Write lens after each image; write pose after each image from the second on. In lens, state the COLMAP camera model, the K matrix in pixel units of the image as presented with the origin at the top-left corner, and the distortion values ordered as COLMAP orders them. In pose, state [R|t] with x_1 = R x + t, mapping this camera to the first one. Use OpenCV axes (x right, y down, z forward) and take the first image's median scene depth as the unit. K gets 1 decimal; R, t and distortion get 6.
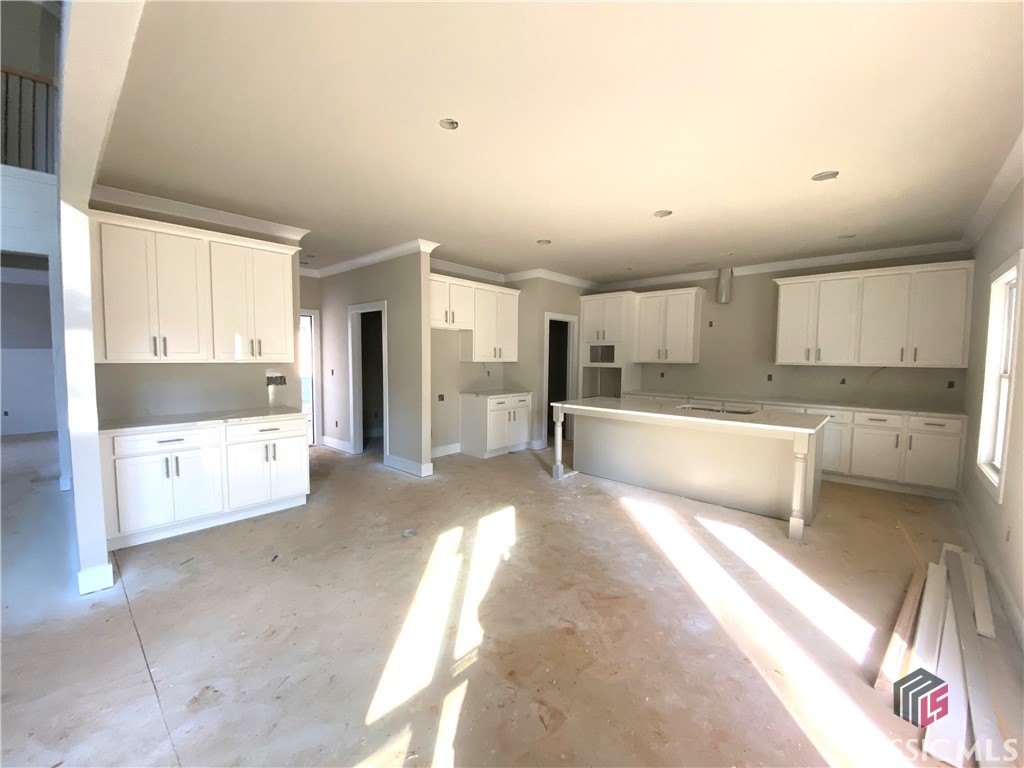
lens RADIAL K [[414.8, 0, 512.0], [0, 414.8, 384.0], [0, 0, 1]] dist [0.019268, -0.018863]
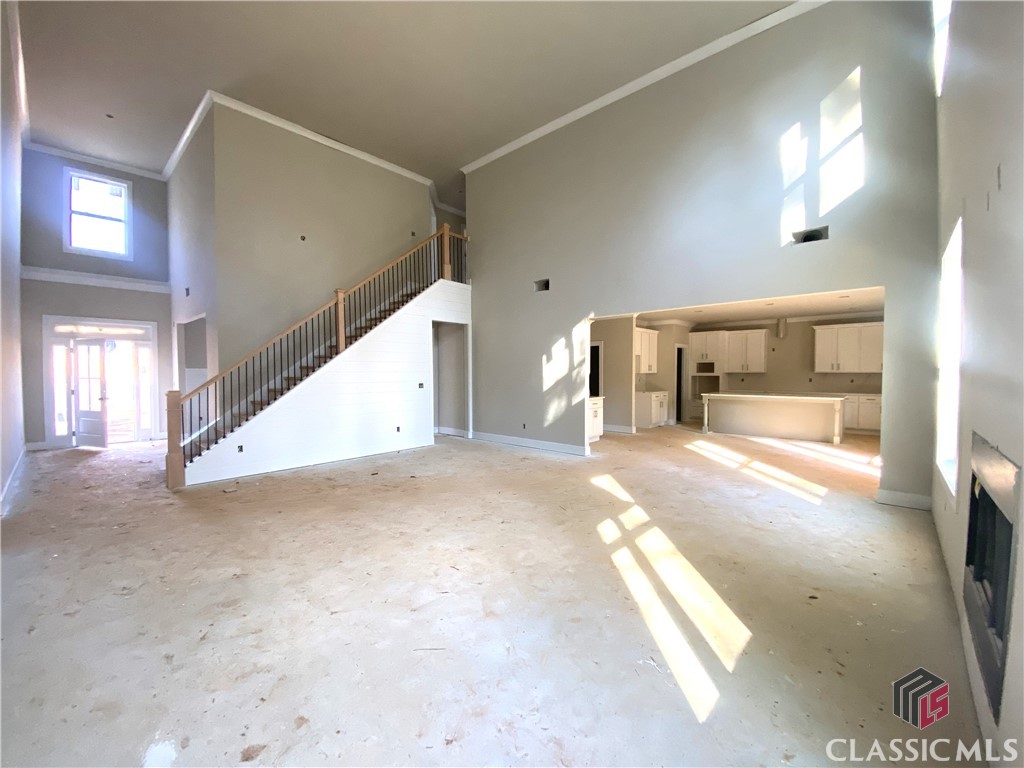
lens RADIAL K [[414.6, 0, 512.0], [0, 414.6, 384.0], [0, 0, 1]] dist [-0.000579, 0.000001]
pose [[0.999892, -0.014436, -0.002816, -0.648437], [0.014345, 0.999445, -0.030075, 0.037056], [0.003249, 0.030031, 0.999544, -0.770641]]
